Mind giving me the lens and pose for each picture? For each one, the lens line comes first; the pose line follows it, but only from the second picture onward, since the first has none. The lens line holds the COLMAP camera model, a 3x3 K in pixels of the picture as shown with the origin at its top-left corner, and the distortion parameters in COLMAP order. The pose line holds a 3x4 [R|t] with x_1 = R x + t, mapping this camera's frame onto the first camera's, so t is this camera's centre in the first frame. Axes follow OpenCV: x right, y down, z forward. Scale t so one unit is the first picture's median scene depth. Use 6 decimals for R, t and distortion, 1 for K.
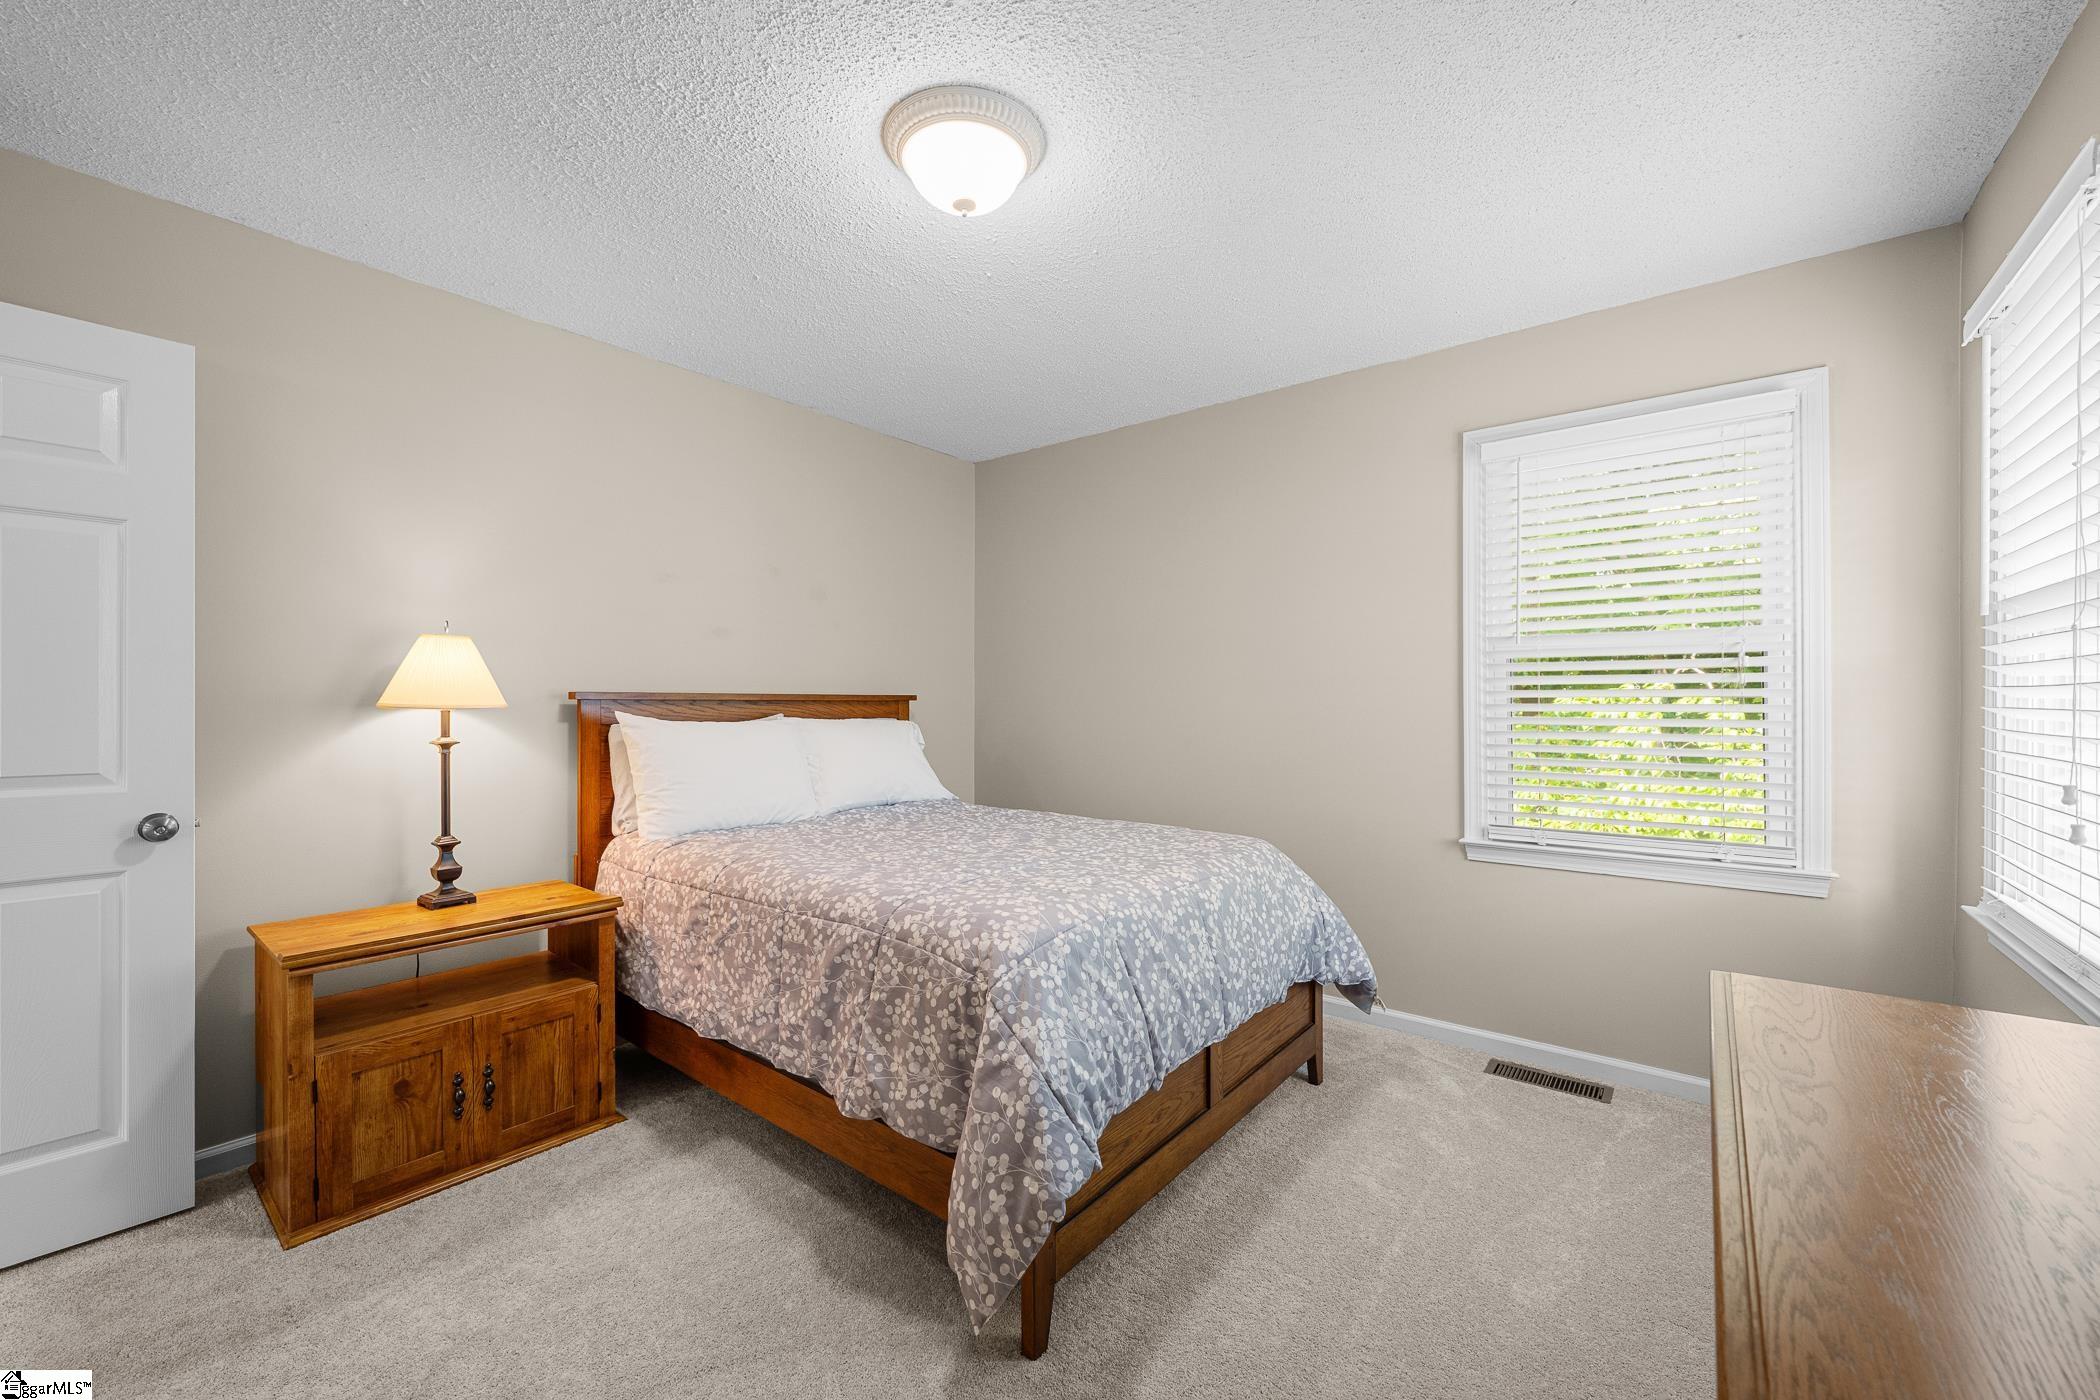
lens RADIAL K [[830.9, 0, 1048.7], [0, 830.9, 696.5], [0, 0, 1]] dist [0.000189, -0.000034]
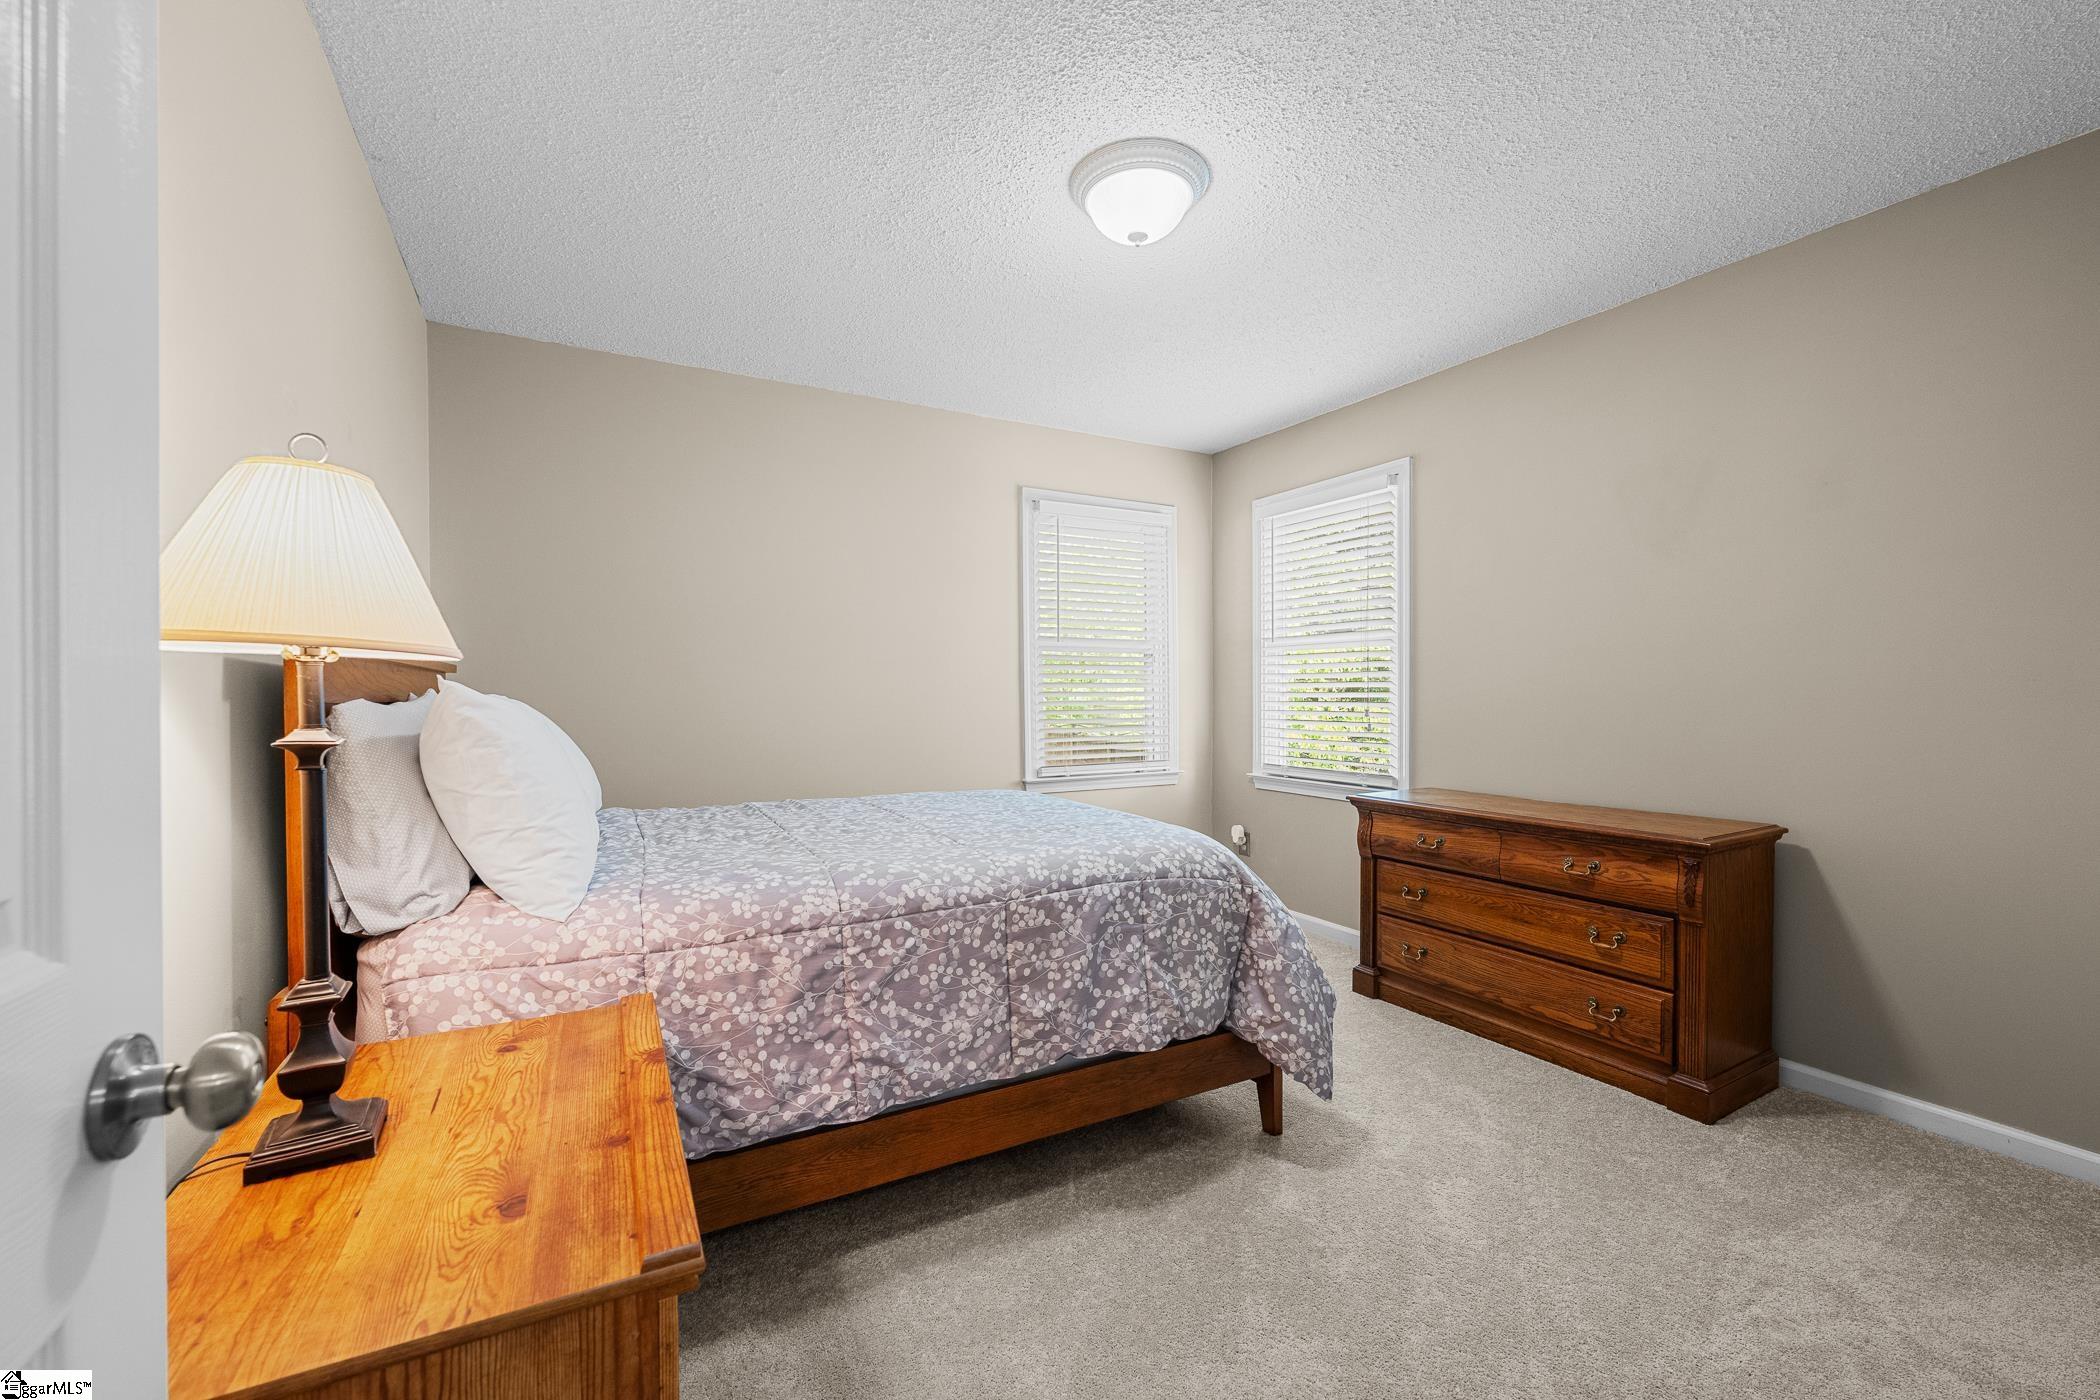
lens RADIAL K [[830.9, 0, 1048.7], [0, 830.9, 696.5], [0, 0, 1]] dist [0.000189, -0.000034]
pose [[0.383533, -0.002588, 0.923524, -1.118804], [-0.003729, 0.999984, 0.004351, 0.038150], [-0.923520, -0.005113, 0.383517, 0.624949]]
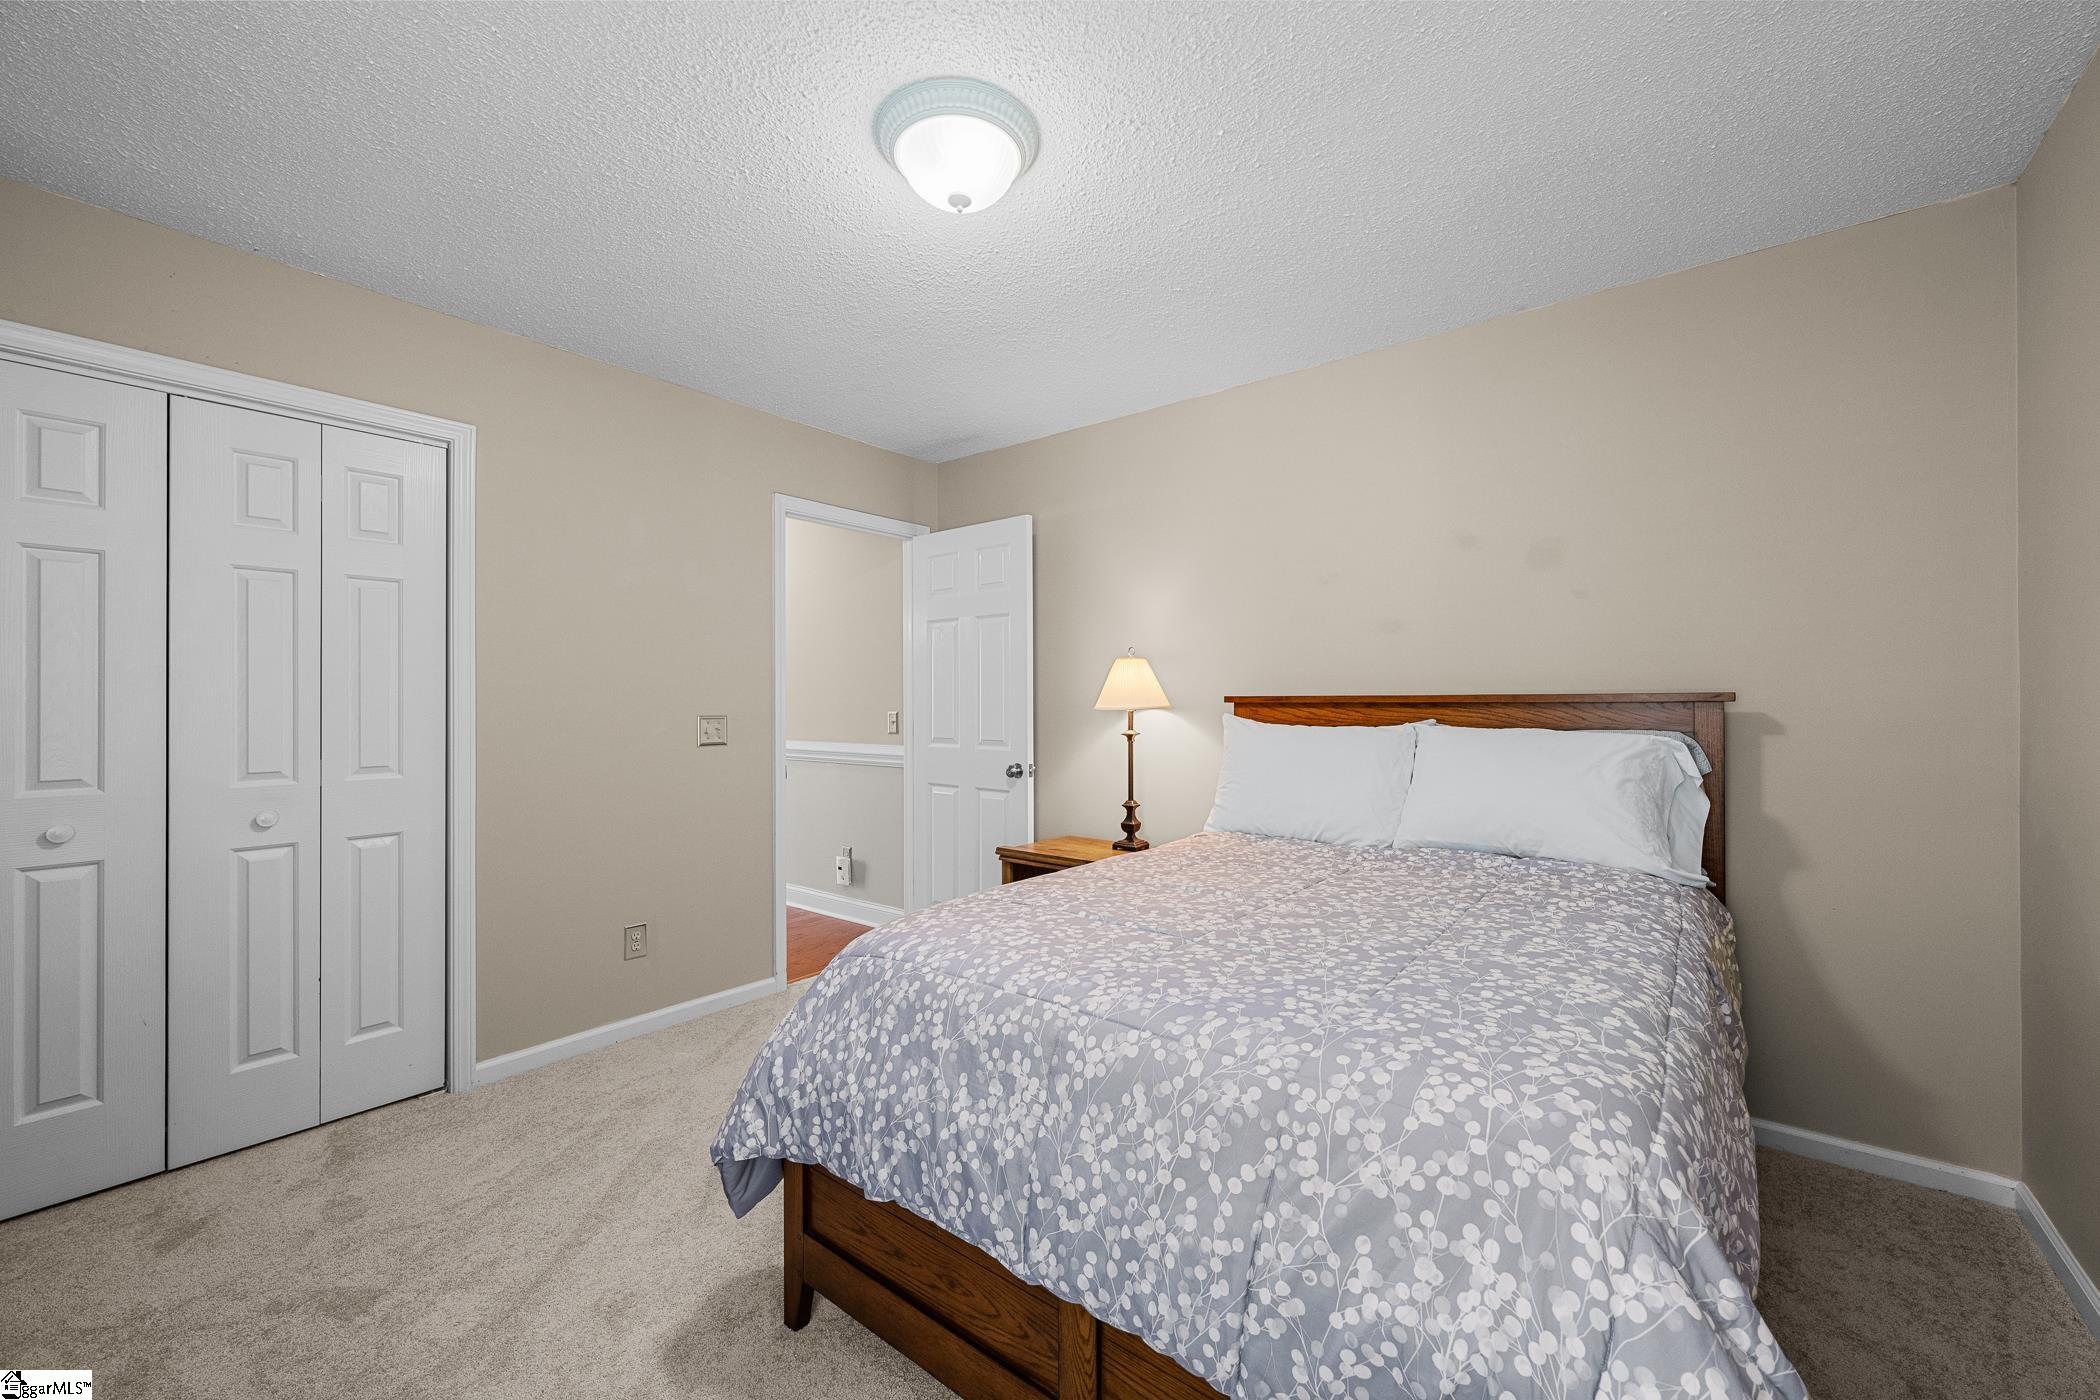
lens RADIAL K [[830.9, 0, 1048.7], [0, 830.9, 696.5], [0, 0, 1]] dist [0.000189, -0.000034]
pose [[-0.006594, -0.009365, -0.999934, 0.807538], [0.008716, 0.999918, -0.009423, 0.004562], [0.999940, -0.008778, -0.006512, 1.031539]]
